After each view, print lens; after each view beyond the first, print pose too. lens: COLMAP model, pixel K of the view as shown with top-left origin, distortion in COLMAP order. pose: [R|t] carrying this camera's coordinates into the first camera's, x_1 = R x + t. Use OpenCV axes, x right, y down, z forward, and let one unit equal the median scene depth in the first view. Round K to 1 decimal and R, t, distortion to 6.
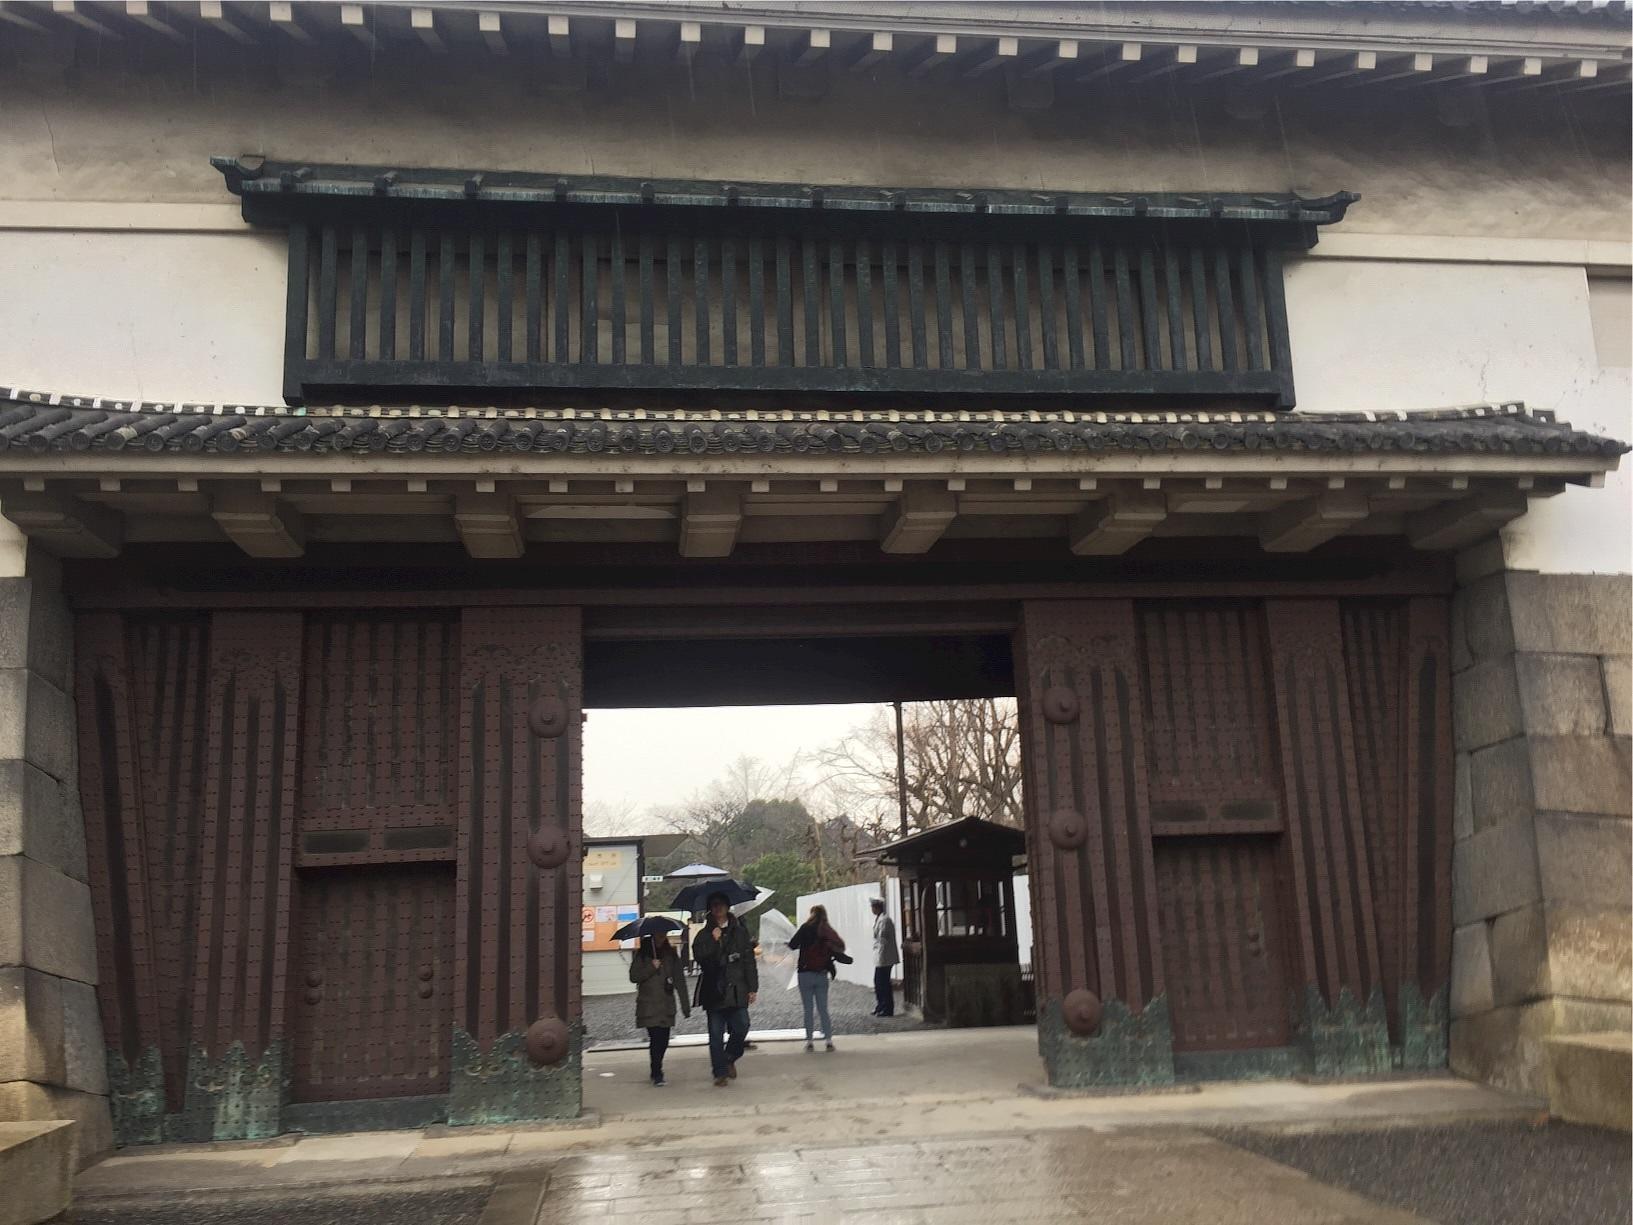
lens RADIAL K [[1396.7, 0, 816.5], [0, 1396.7, 612.5], [0, 0, 1]] dist [0.065419, -0.088827]
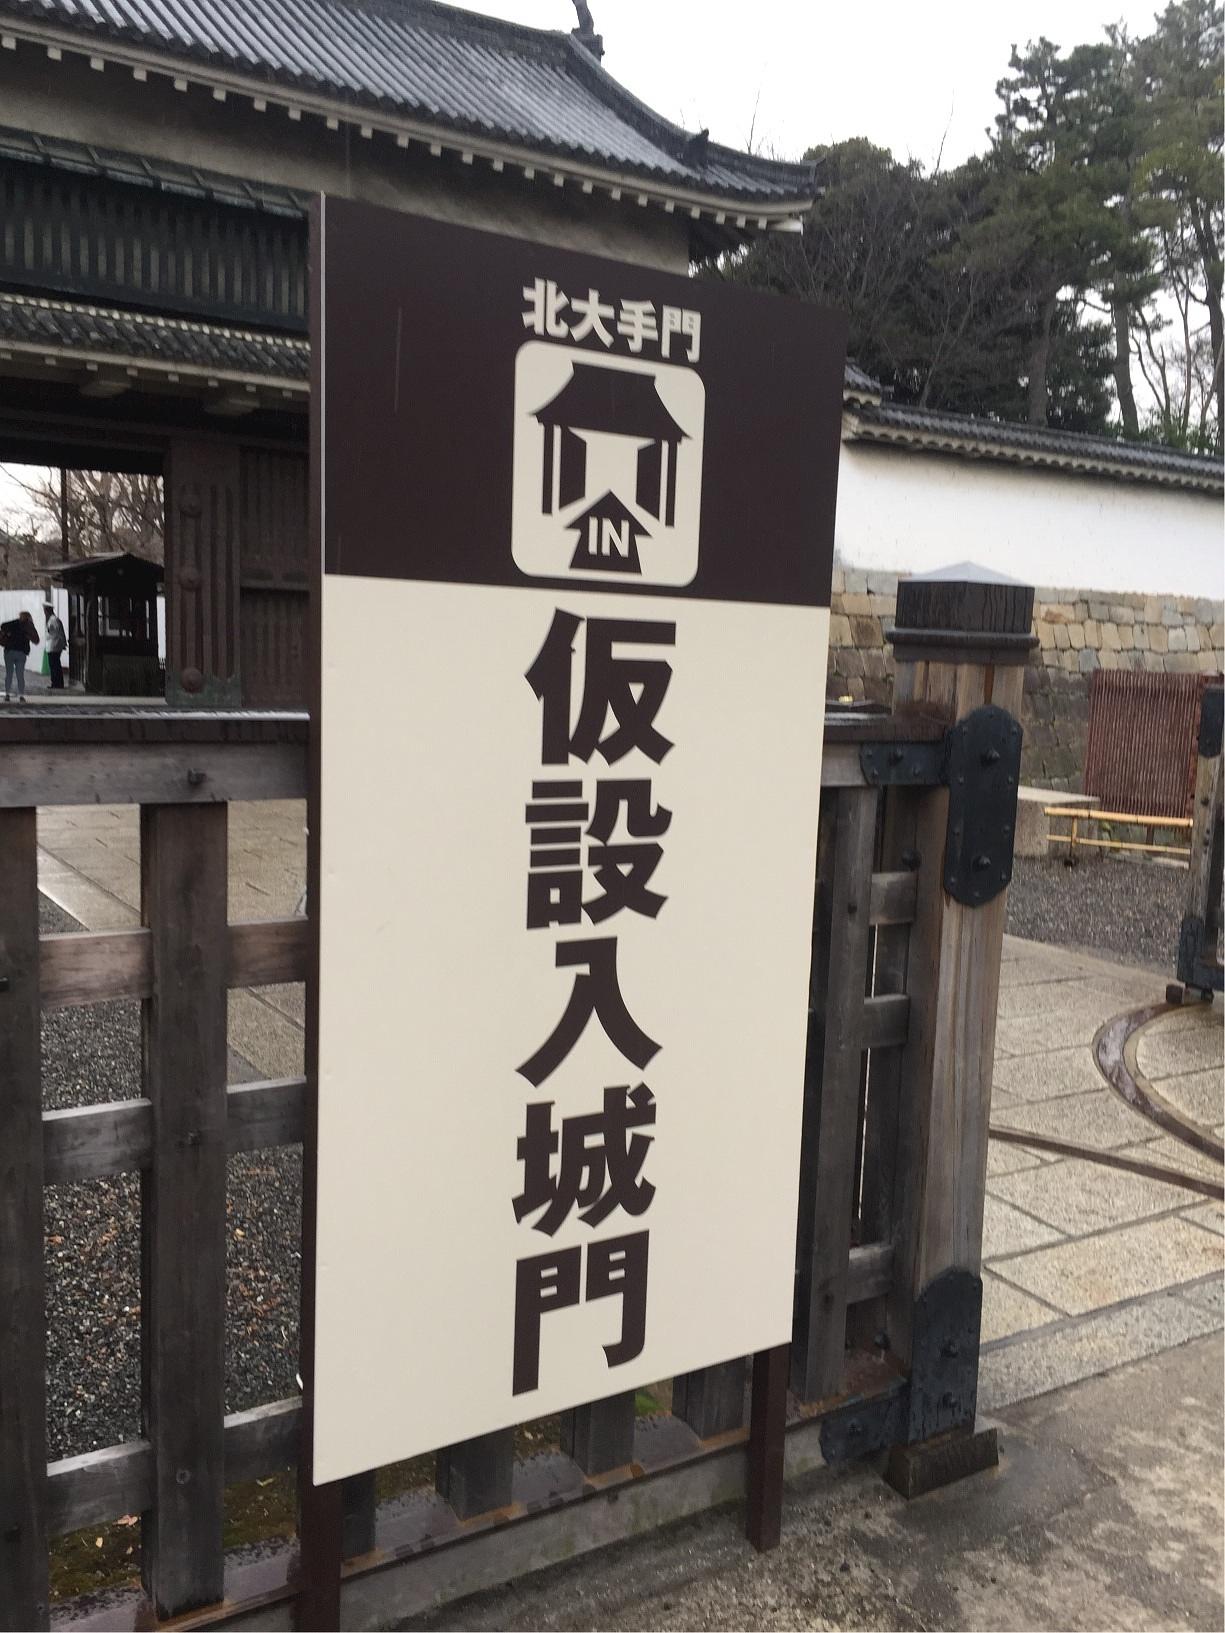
lens RADIAL K [[1396.7, 0, 674.4], [0, 1396.7, 852.3], [0, 0, 1]] dist [0.065419, -0.088827]
pose [[0.882402, 0.006486, 0.470452, -0.110397], [-0.172695, 0.934578, 0.311030, -0.174226], [-0.437657, -0.355698, 0.825794, -0.824226]]
